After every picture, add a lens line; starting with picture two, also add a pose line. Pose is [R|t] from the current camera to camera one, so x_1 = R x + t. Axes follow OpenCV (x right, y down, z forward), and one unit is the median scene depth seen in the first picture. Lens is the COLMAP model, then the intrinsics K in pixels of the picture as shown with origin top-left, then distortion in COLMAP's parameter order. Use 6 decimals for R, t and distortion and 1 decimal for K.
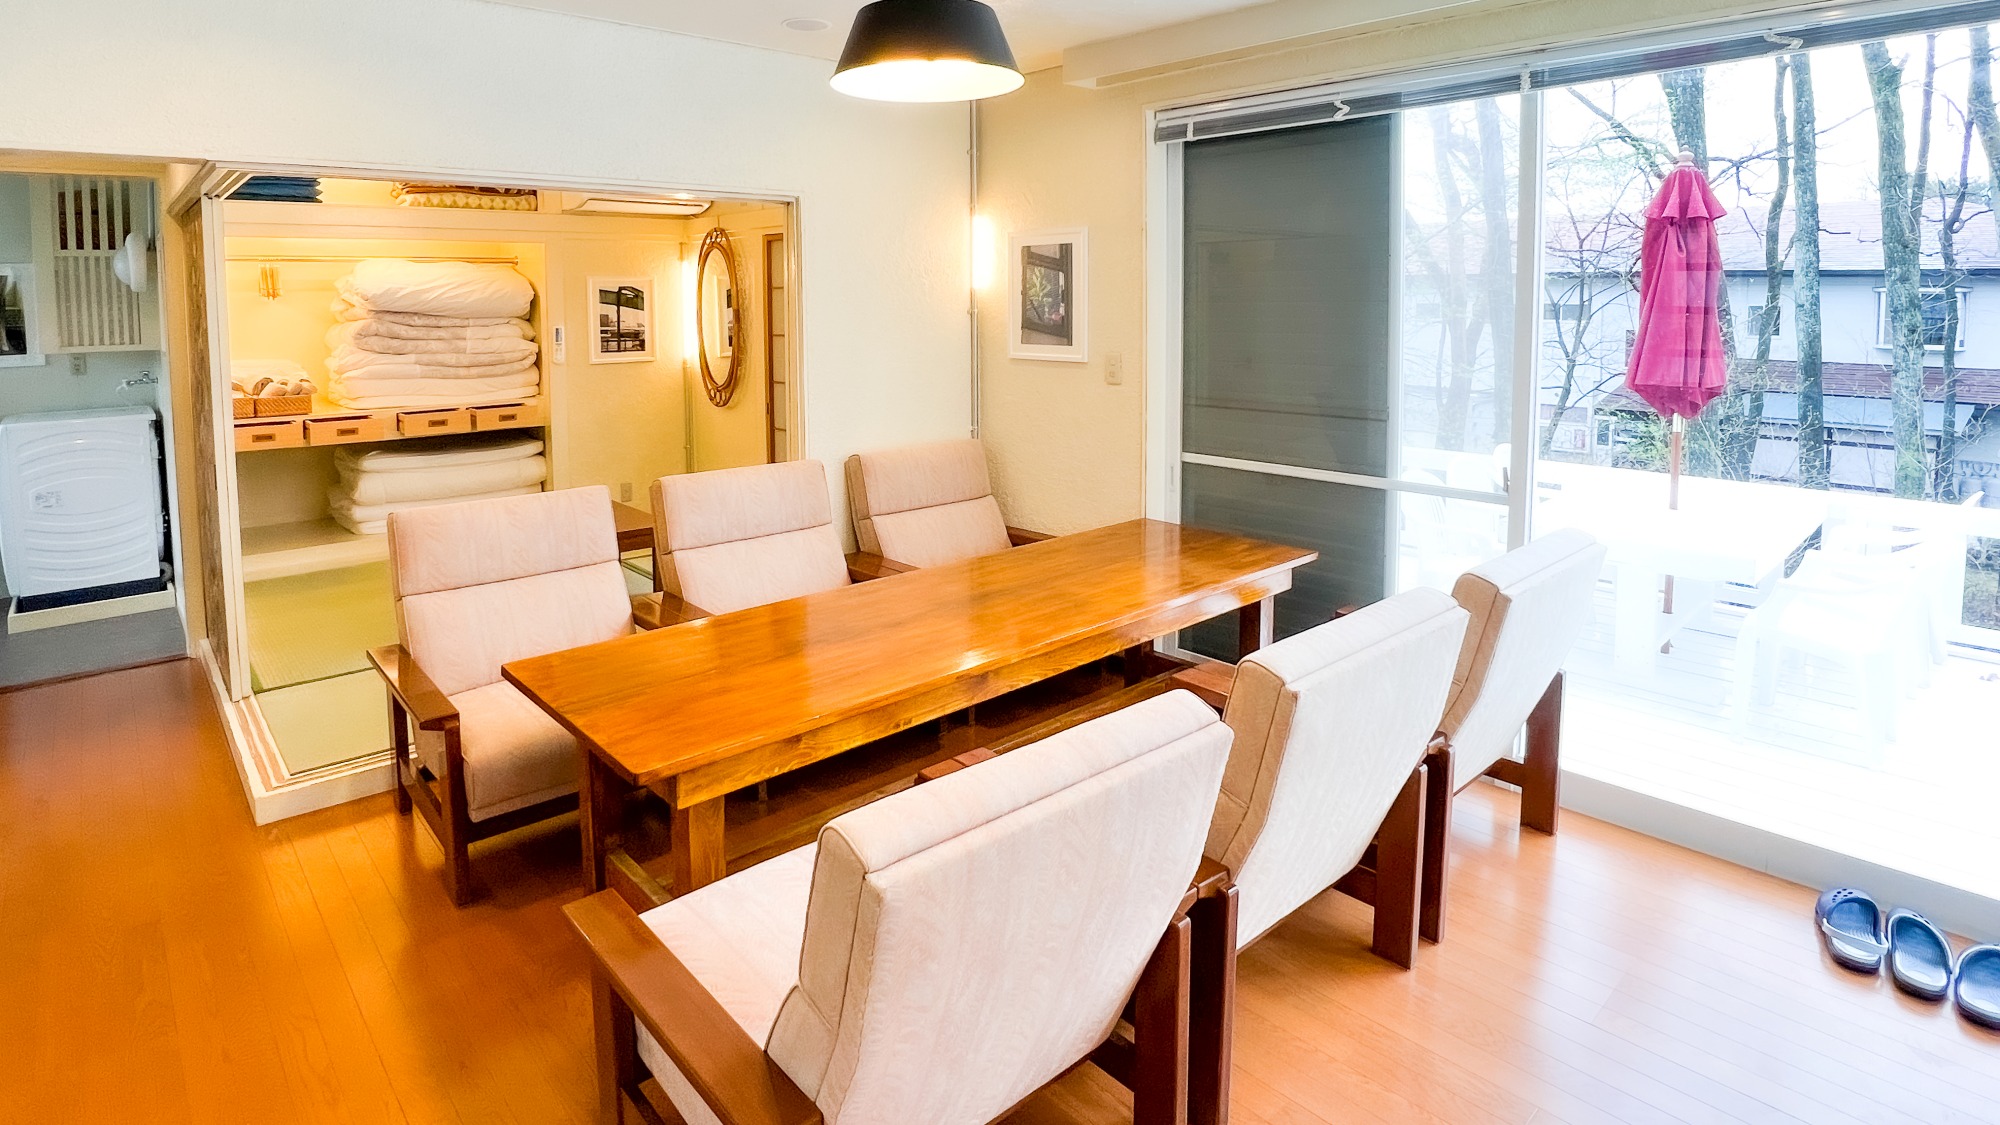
lens RADIAL K [[1035.8, 0, 923.9], [0, 1035.8, 434.0], [0, 0, 1]] dist [-0.001512, 0.000564]
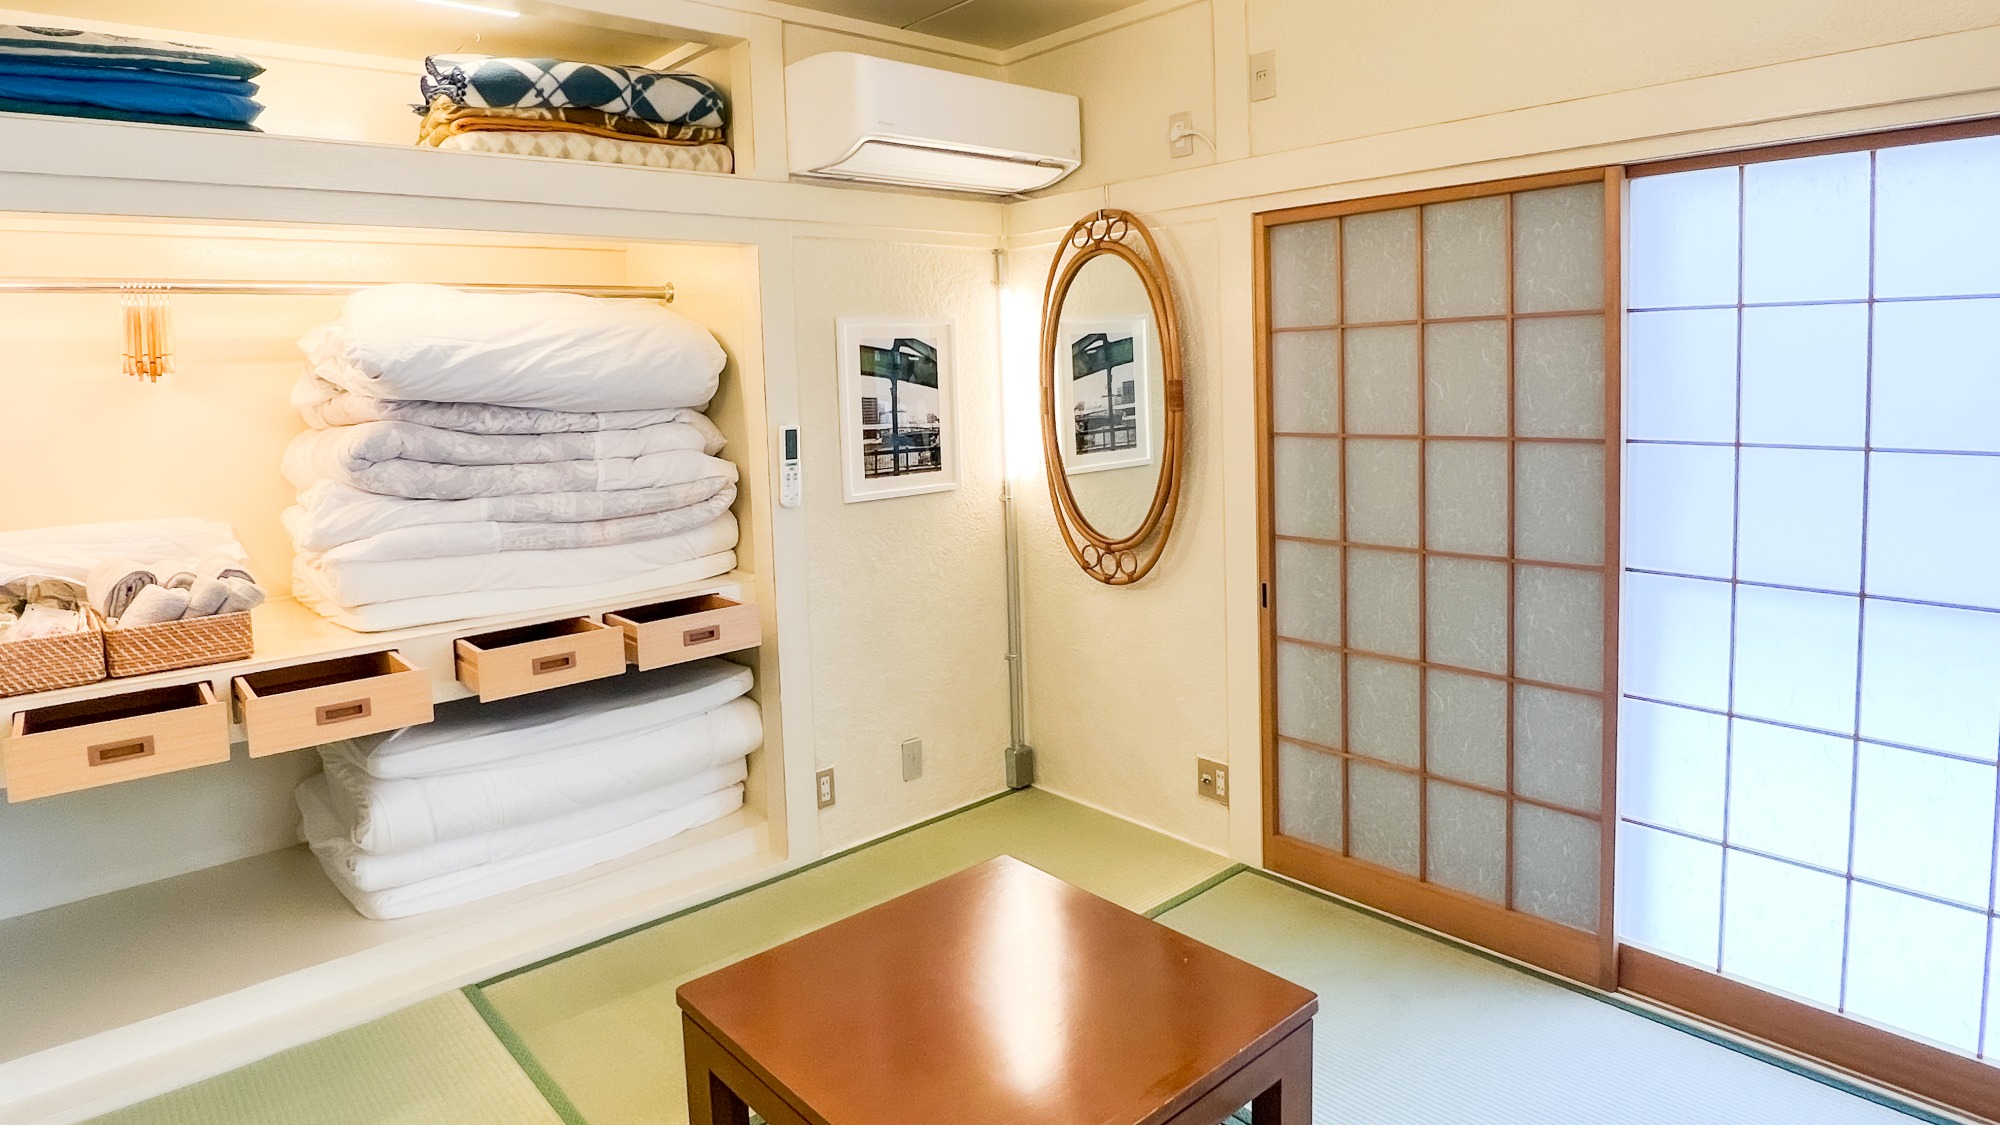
lens RADIAL K [[1135.4, 0, 990.6], [0, 1135.4, 529.1], [0, 0, 1]] dist [-0.024449, -0.002230]
pose [[0.999042, -0.028986, 0.032799, -0.296240], [0.028968, 0.999580, 0.001020, -0.058685], [-0.032815, -0.000069, 0.999461, 0.517813]]
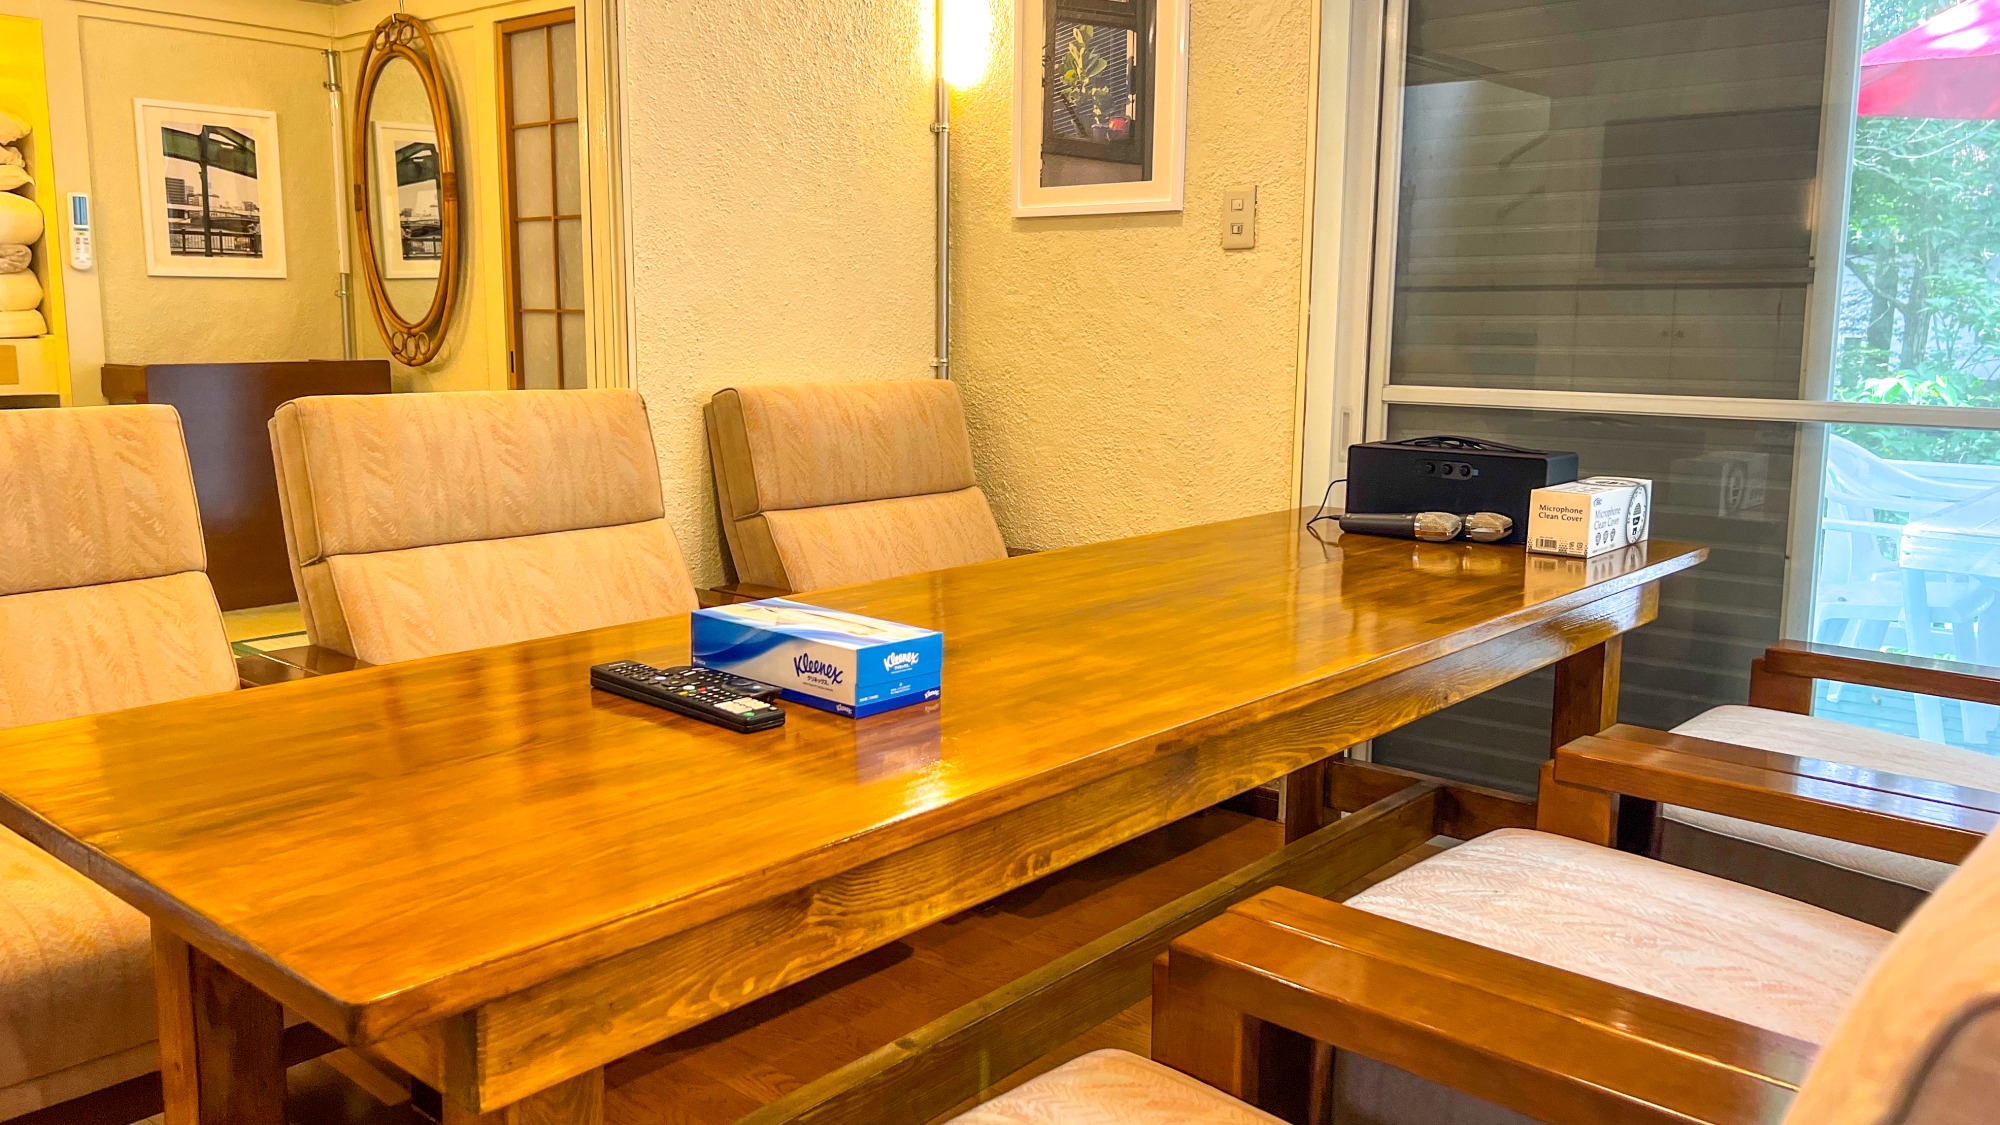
lens RADIAL K [[1575.3, 0, 889.4], [0, 1575.3, 595.8], [0, 0, 1]] dist [0.075922, 0.009660]
pose [[0.992807, -0.008973, 0.119391, -0.058650], [0.003590, 0.998970, 0.045225, 0.061661], [-0.119674, -0.044471, 0.991817, 0.170975]]
